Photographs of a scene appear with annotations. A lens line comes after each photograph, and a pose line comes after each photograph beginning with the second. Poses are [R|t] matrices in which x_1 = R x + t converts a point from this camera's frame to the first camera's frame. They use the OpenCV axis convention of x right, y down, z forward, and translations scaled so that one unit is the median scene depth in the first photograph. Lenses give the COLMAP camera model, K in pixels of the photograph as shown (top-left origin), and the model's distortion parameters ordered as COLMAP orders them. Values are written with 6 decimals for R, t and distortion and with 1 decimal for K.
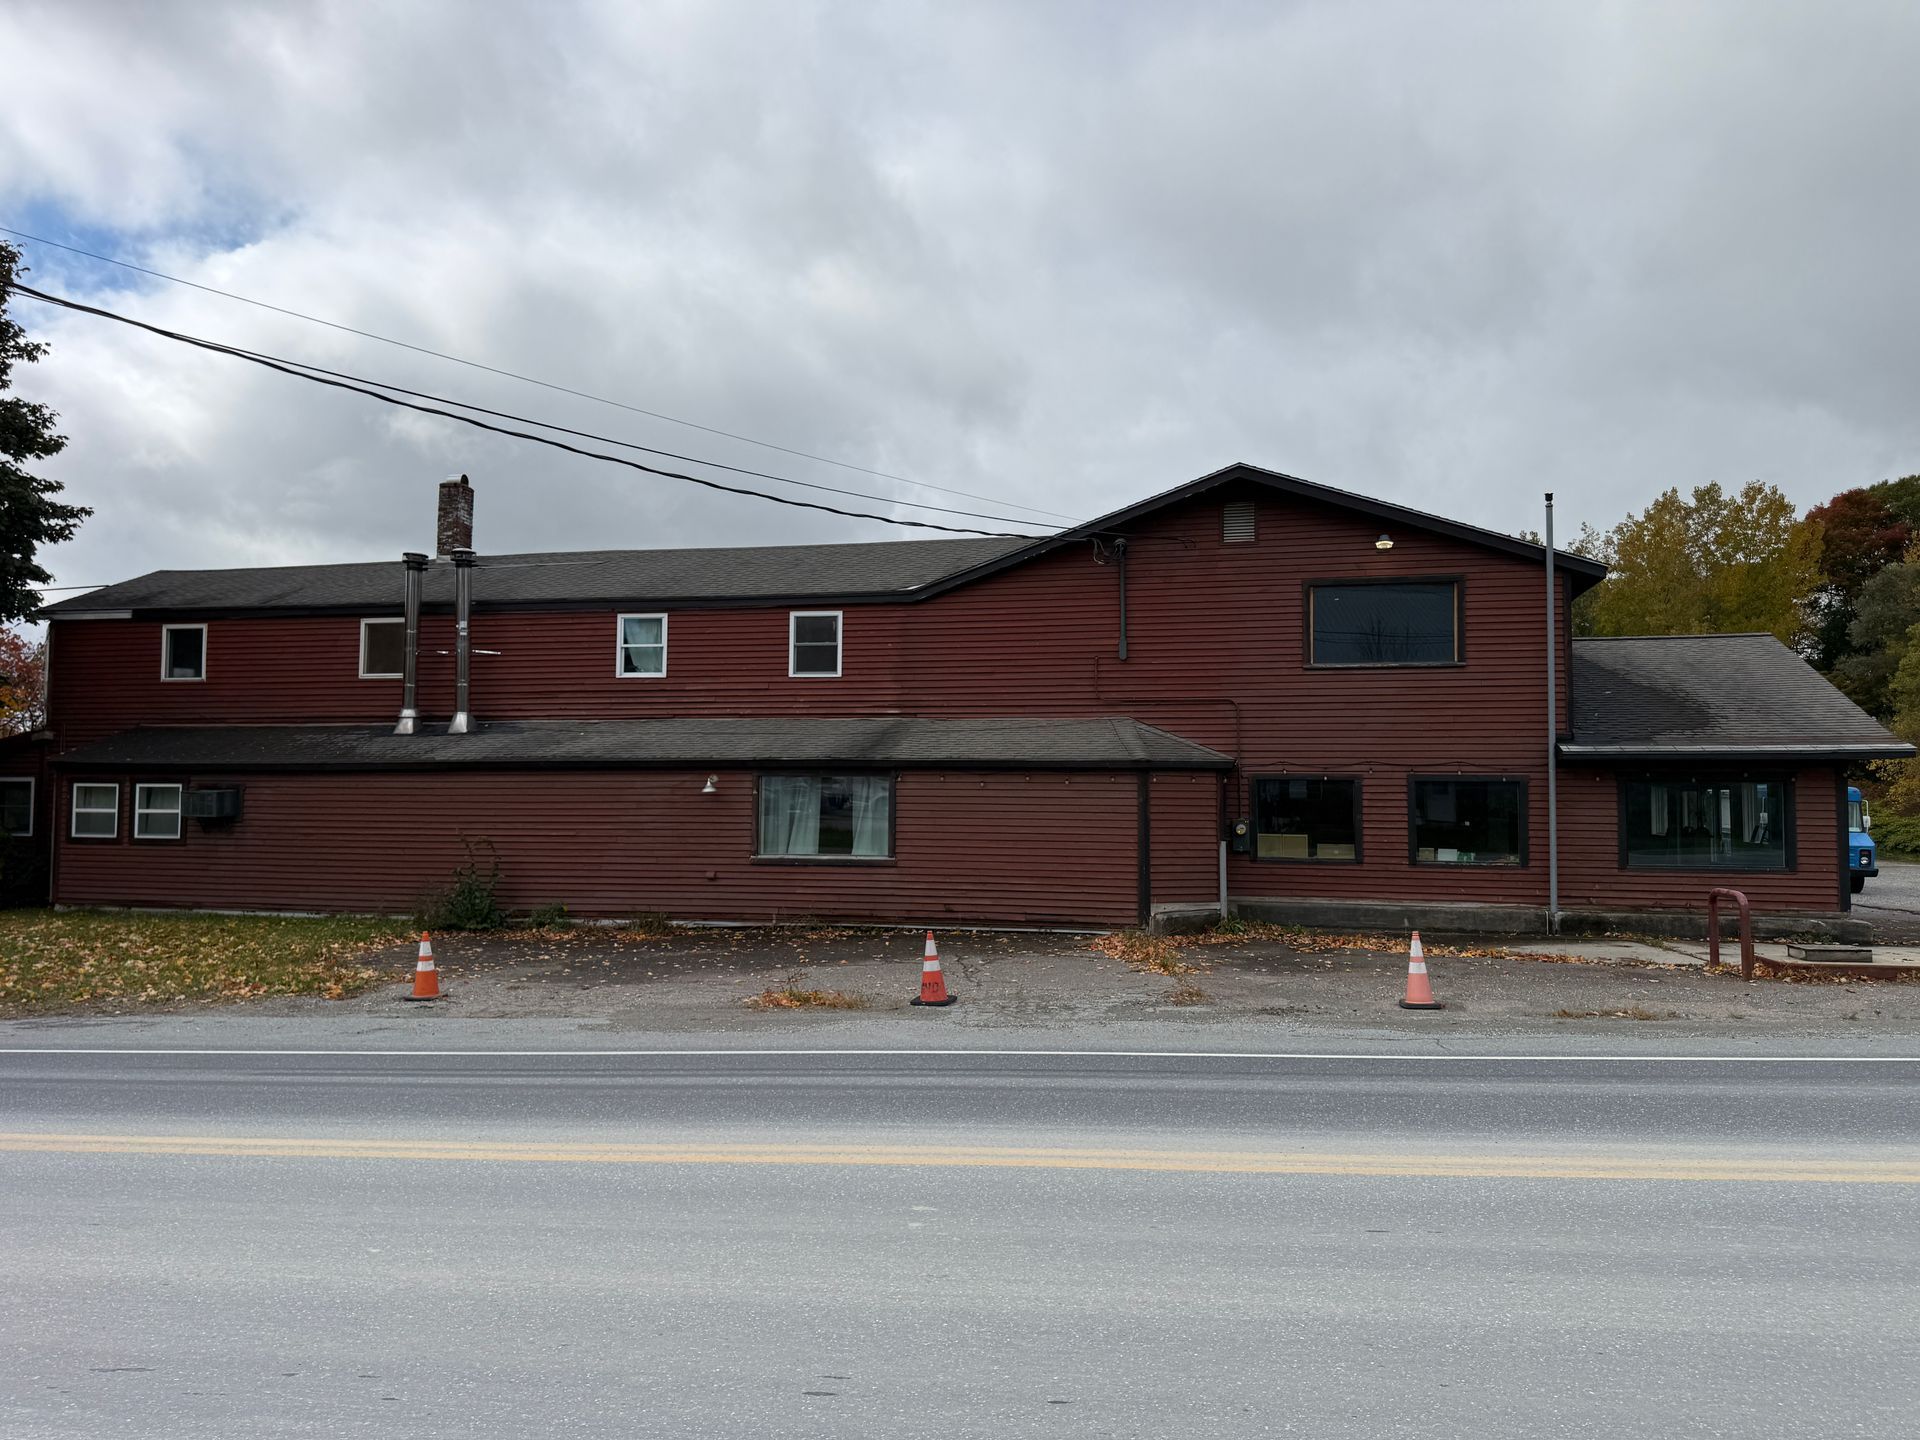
lens RADIAL K [[1364.0, 0, 963.0], [0, 1364.0, 728.2], [0, 0, 1]] dist [0.045525, -0.057022]
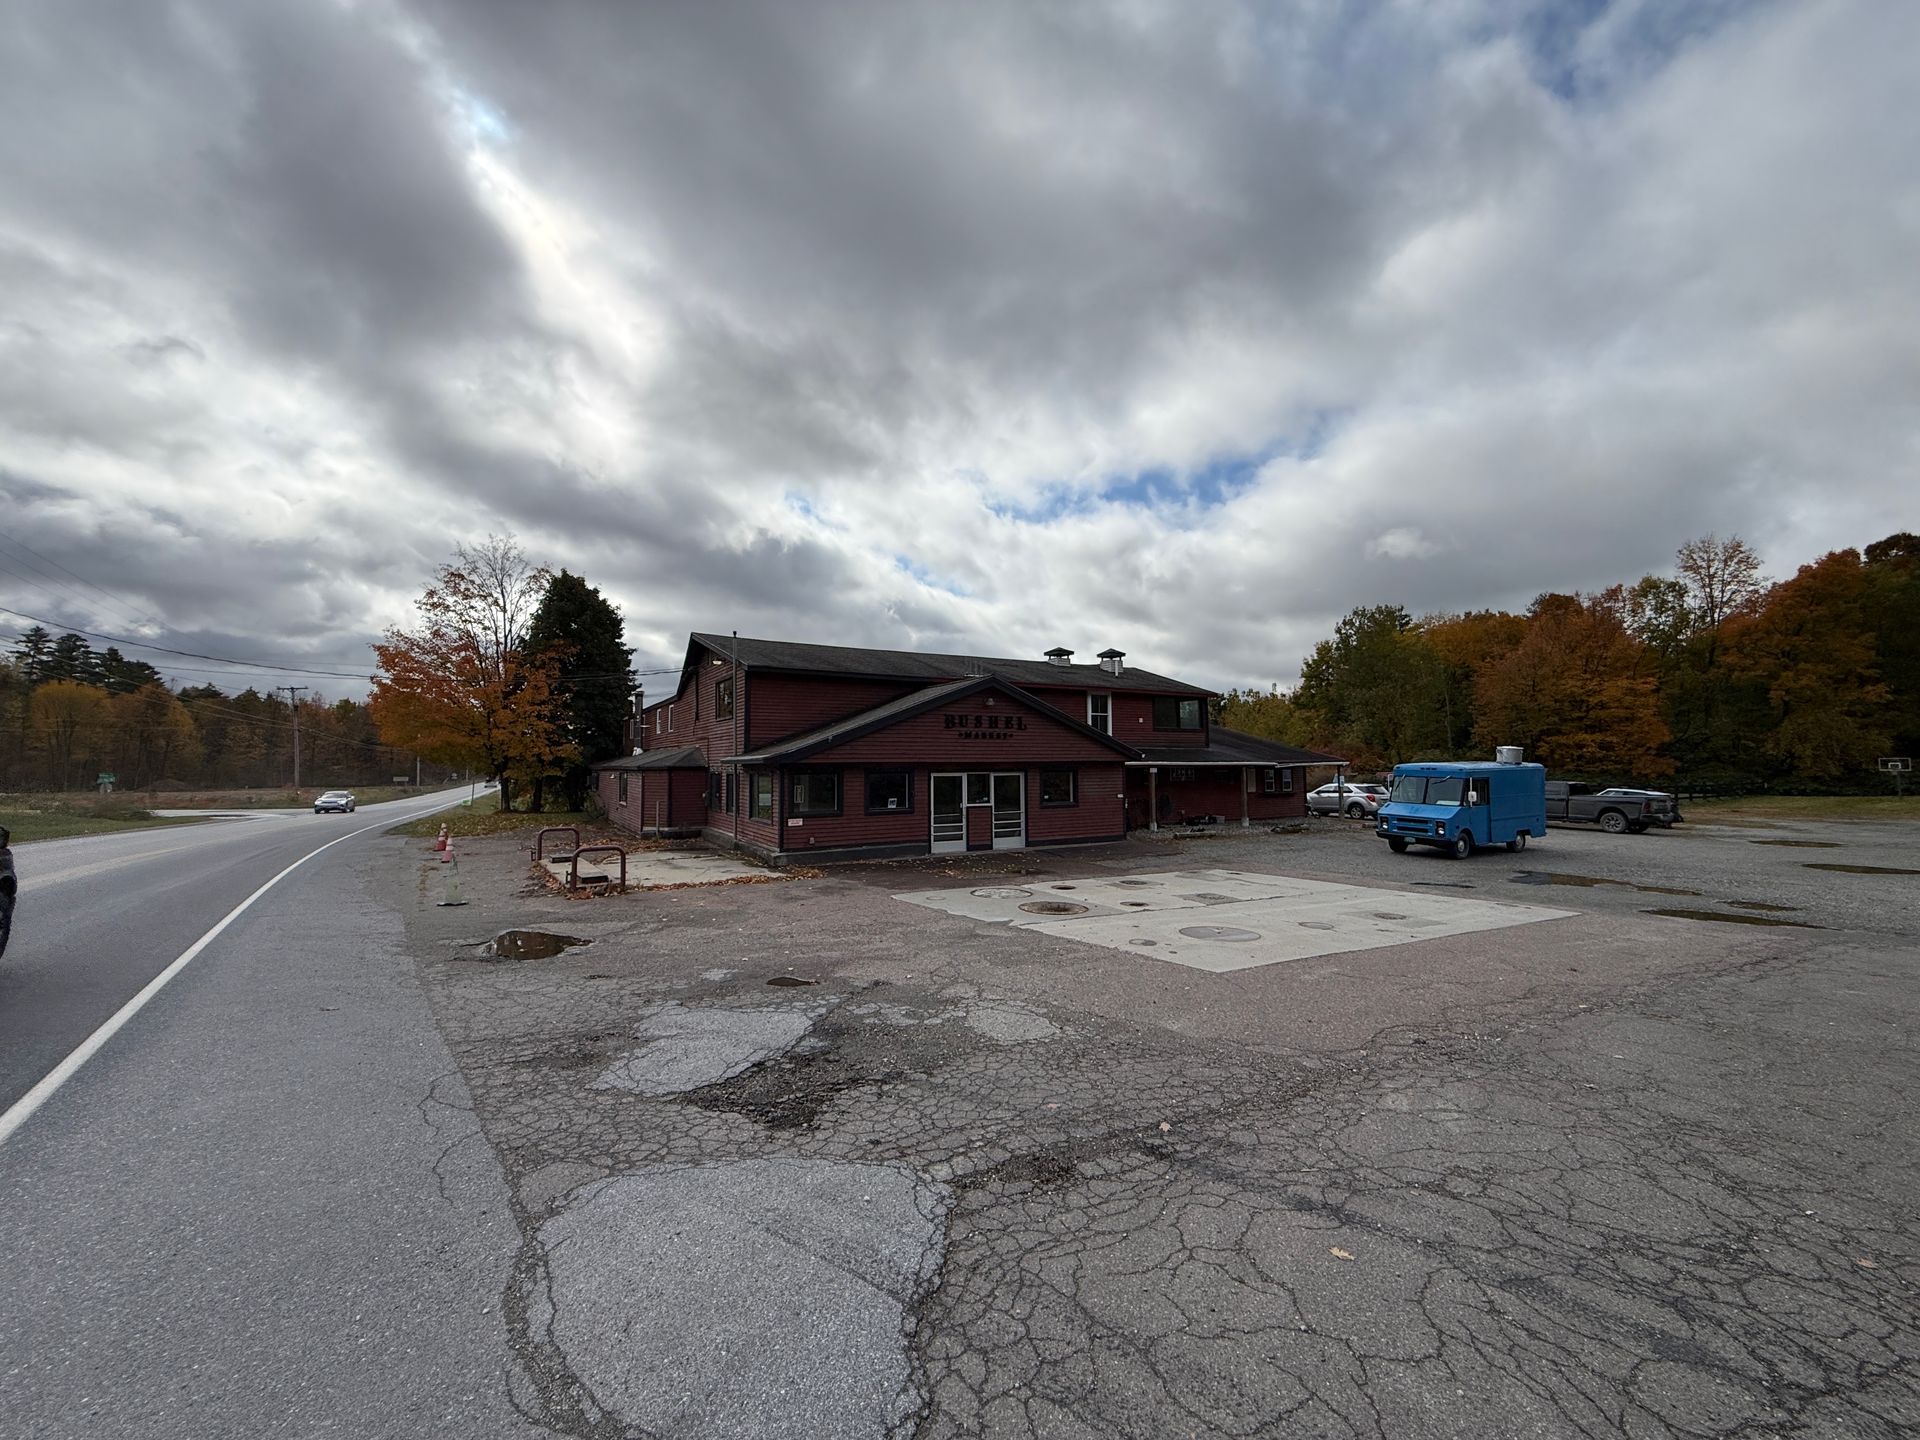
lens RADIAL K [[765.8, 0, 954.7], [0, 765.8, 722.3], [0, 0, 1]] dist [0.001920, -0.000216]
pose [[0.682856, -0.049530, -0.728872, 1.388908], [0.047780, 0.998591, -0.023095, 0.002910], [0.728989, -0.019055, 0.684260, 0.441606]]
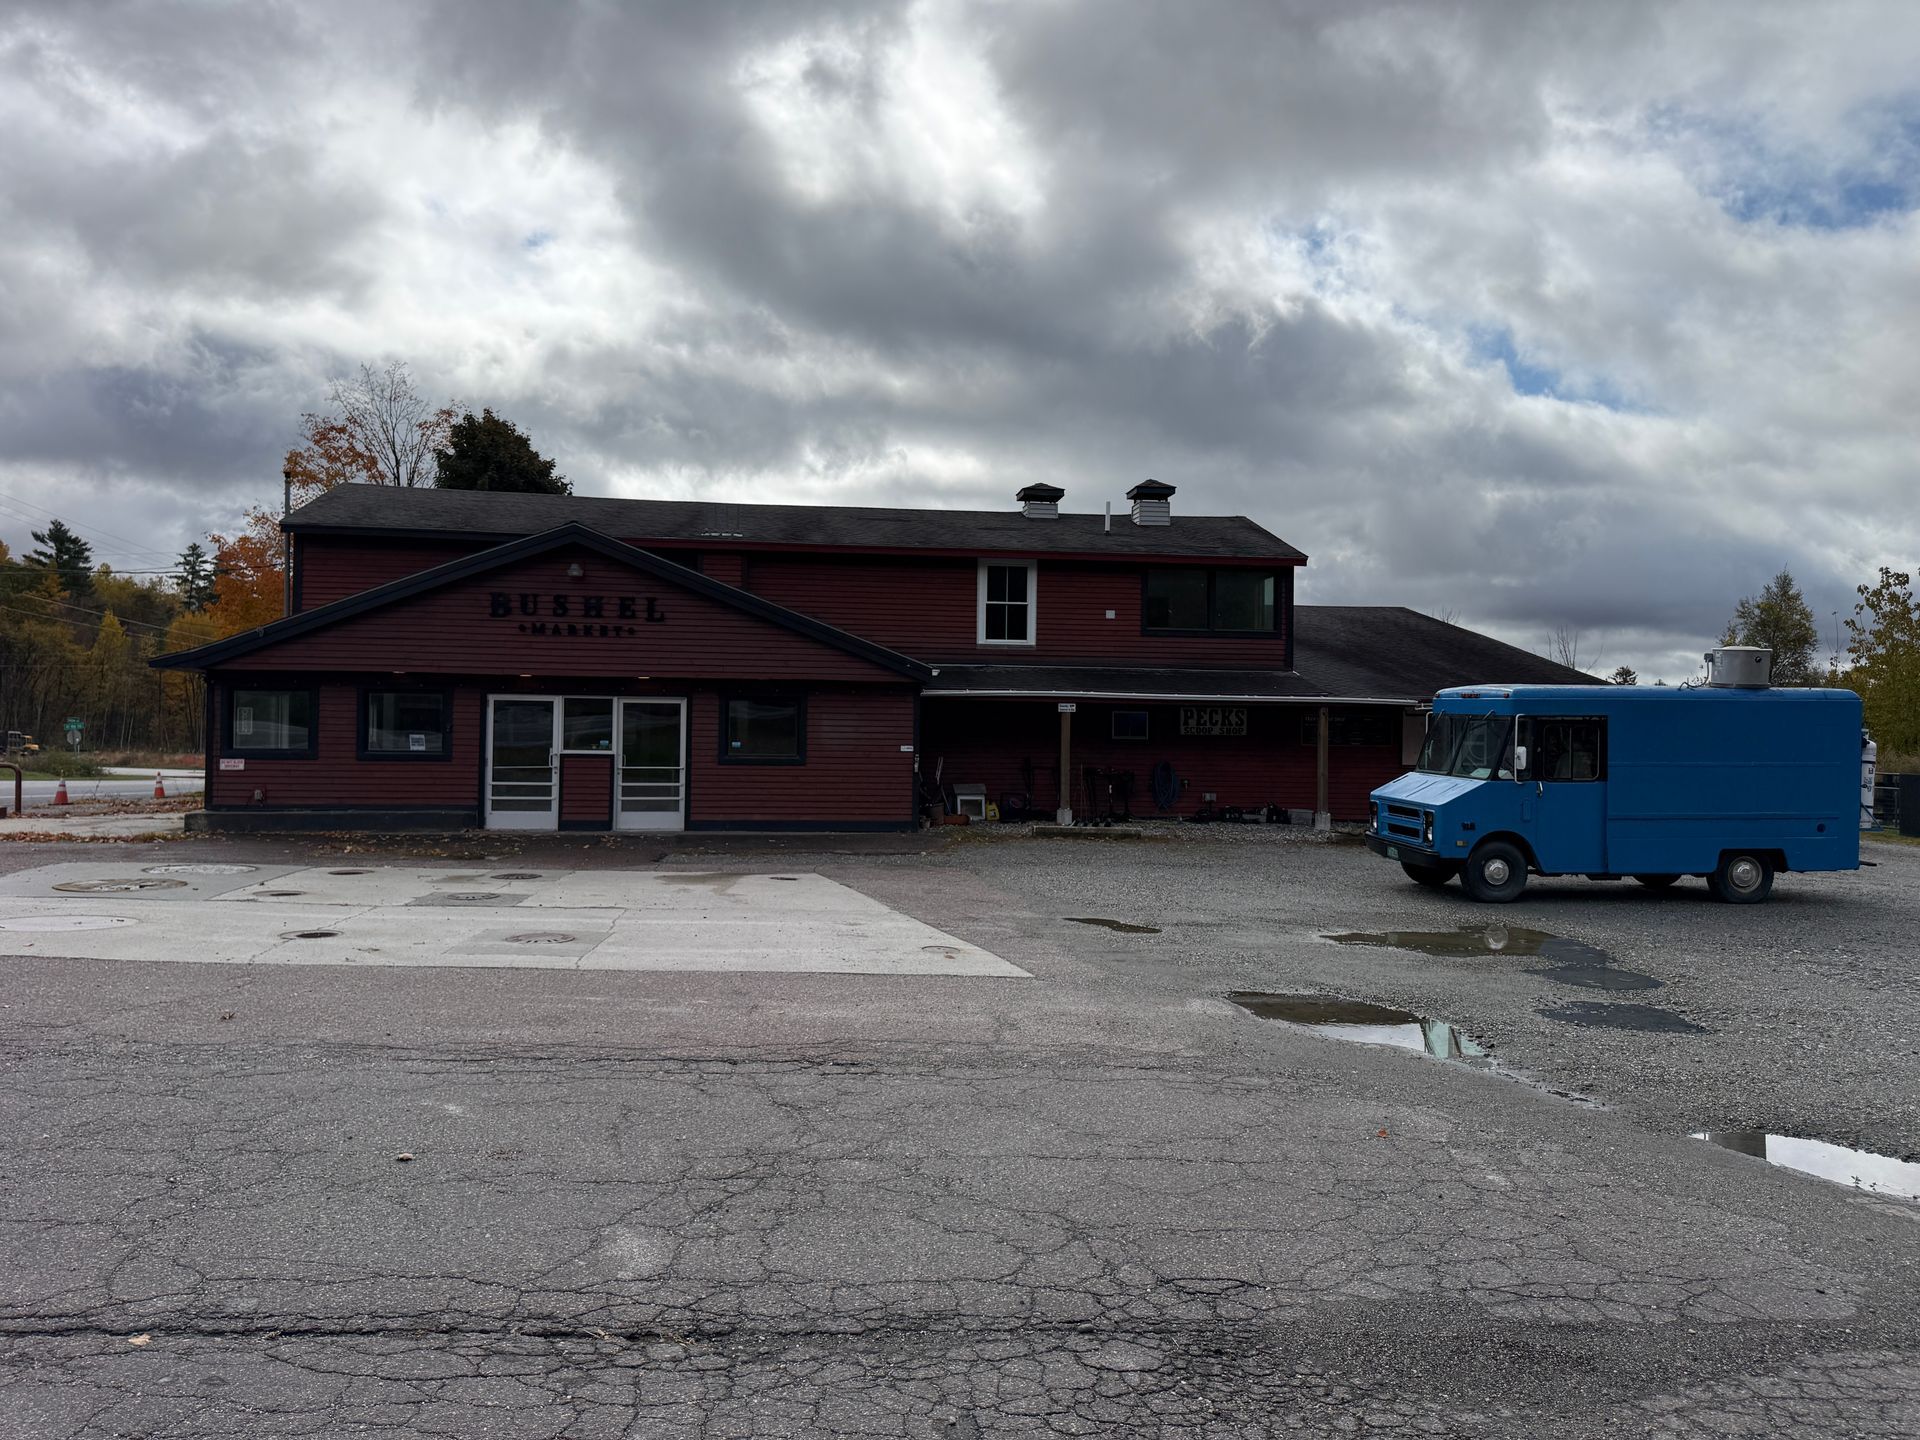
lens RADIAL K [[1403.7, 0, 966.1], [0, 1403.7, 810.6], [0, 0, 1]] dist [-0.008883, -0.008313]
pose [[0.344961, 0.043717, -0.937599, 1.784970], [0.037896, 0.997452, 0.060450, 0.082964], [0.937852, -0.056384, 0.342425, 1.074933]]
